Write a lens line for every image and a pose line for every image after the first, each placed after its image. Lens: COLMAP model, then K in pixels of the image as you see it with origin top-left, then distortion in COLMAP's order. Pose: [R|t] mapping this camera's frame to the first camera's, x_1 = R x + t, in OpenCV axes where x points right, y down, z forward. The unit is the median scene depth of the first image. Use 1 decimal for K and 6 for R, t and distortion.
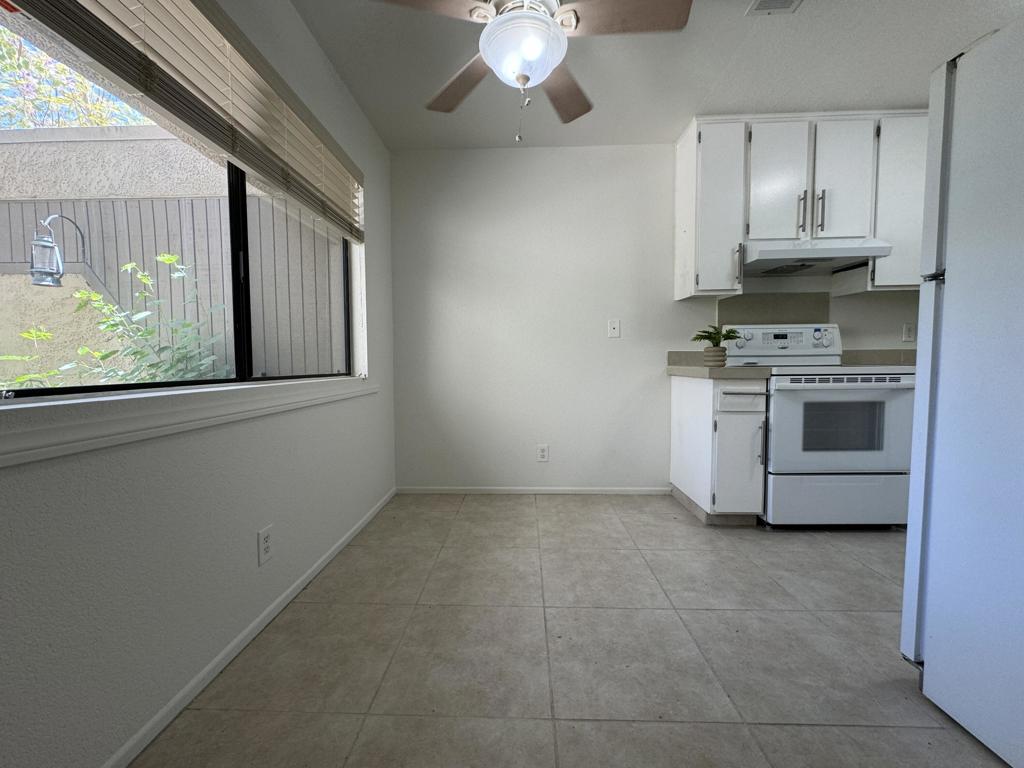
lens RADIAL K [[409.5, 0, 511.8], [0, 409.5, 383.5], [0, 0, 1]] dist [0.000867, -0.000209]
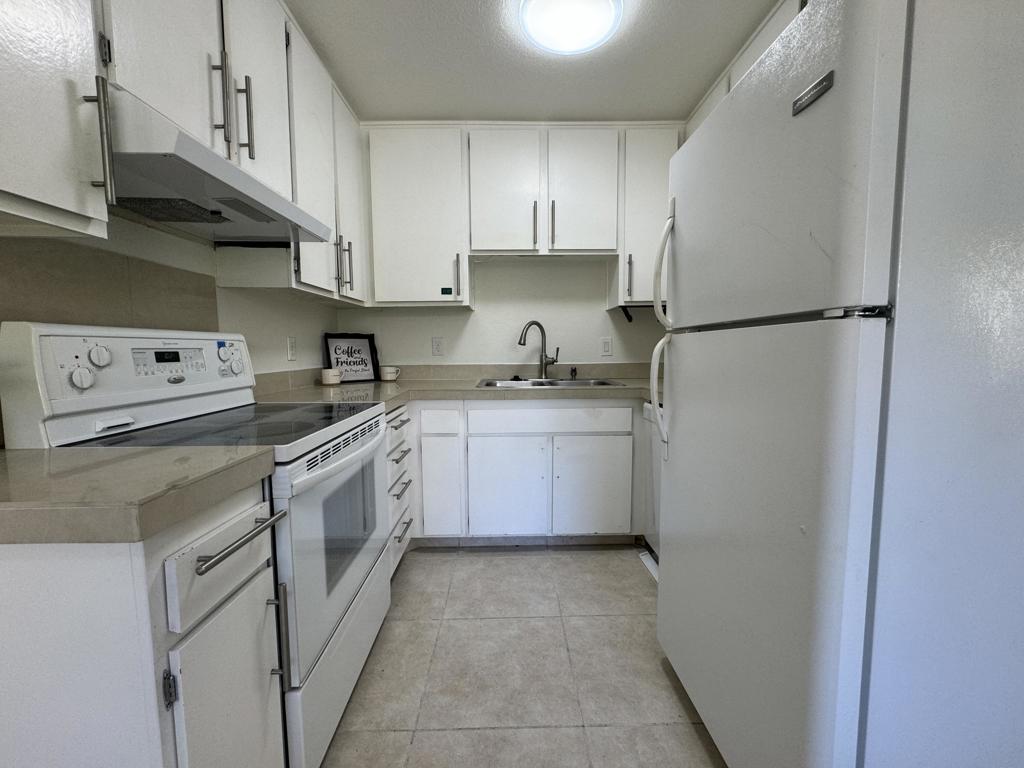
lens RADIAL K [[408.5, 0, 512.0], [0, 408.5, 384.0], [0, 0, 1]] dist [-0.001188, -0.000208]
pose [[-0.040819, -0.076805, 0.996210, 0.199544], [0.063903, 0.994799, 0.079315, -0.103598], [-0.997121, 0.066898, -0.035699, 0.686288]]
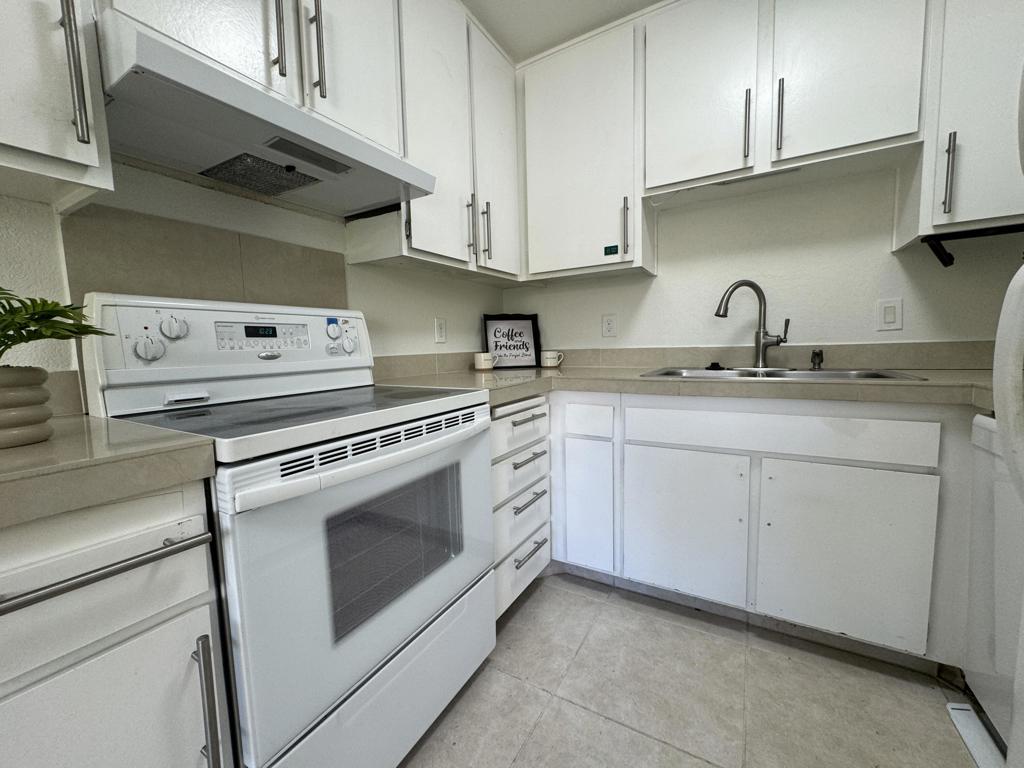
lens RADIAL K [[409.5, 0, 511.8], [0, 409.5, 383.5], [0, 0, 1]] dist [0.000867, -0.000209]
pose [[0.484781, -0.084335, 0.870560, 0.429844], [0.070072, 0.995886, 0.057455, -0.070726], [-0.871824, 0.033149, 0.488696, 0.594873]]
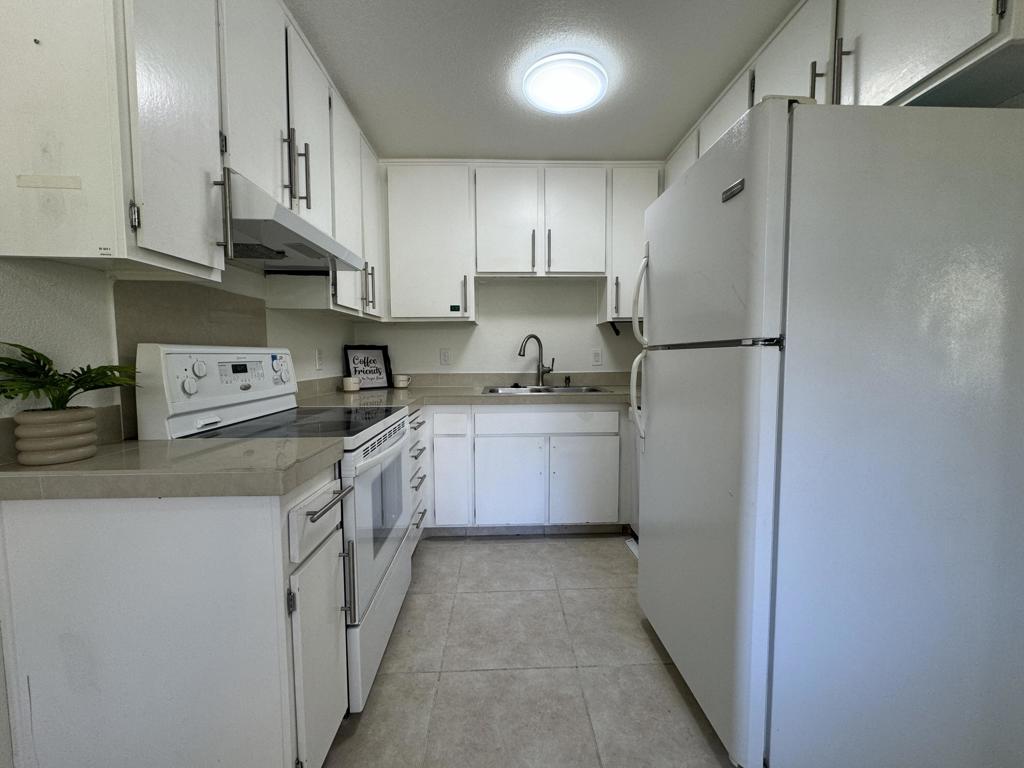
lens RADIAL K [[409.5, 0, 511.8], [0, 409.5, 383.5], [0, 0, 1]] dist [0.000867, -0.000209]
pose [[-0.057601, -0.059239, 0.996581, 0.078368], [0.062406, 0.996072, 0.062815, -0.114514], [-0.996387, 0.065811, -0.053678, 0.711743]]
